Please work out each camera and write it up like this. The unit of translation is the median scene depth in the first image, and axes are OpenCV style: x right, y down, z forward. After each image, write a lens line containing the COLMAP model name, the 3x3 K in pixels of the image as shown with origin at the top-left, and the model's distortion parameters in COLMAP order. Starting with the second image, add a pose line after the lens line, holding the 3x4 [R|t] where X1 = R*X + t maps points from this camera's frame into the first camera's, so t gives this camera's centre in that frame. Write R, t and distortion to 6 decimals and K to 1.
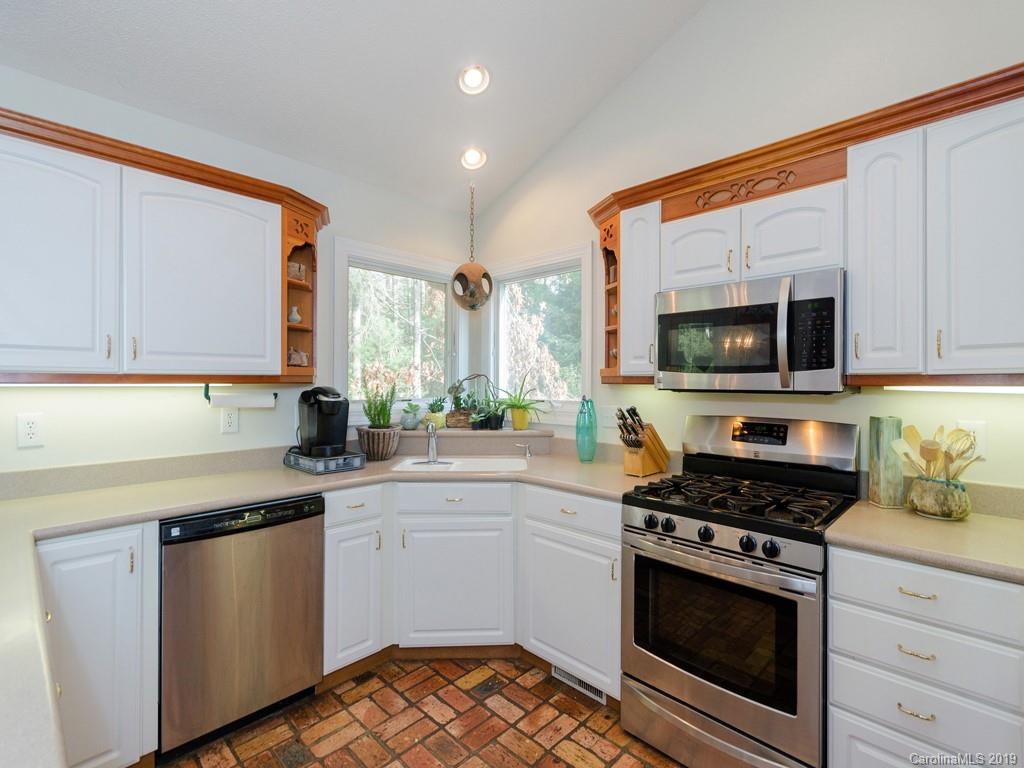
lens RADIAL K [[472.9, 0, 515.4], [0, 472.9, 382.1], [0, 0, 1]] dist [-0.002656, 0.000578]
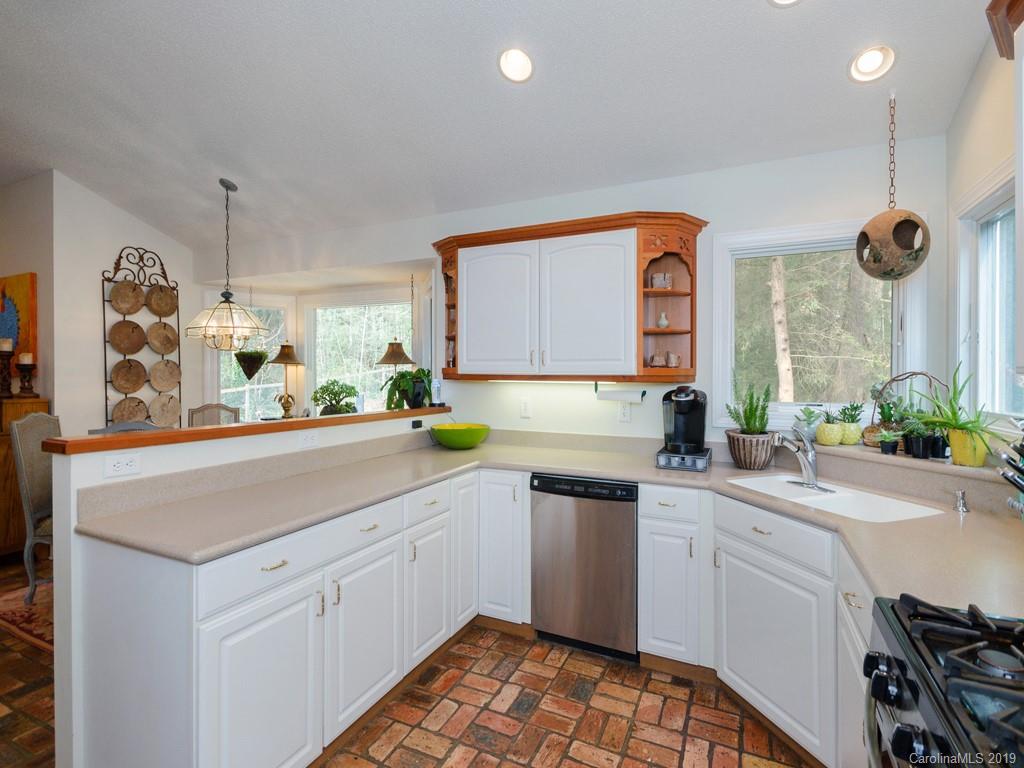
lens RADIAL K [[474.2, 0, 551.1], [0, 474.2, 379.5], [0, 0, 1]] dist [0.008420, -0.001307]
pose [[0.349057, 0.010176, -0.937046, 0.547832], [-0.005983, 0.999945, 0.008630, -0.013973], [0.937082, 0.002594, 0.349099, 0.424496]]
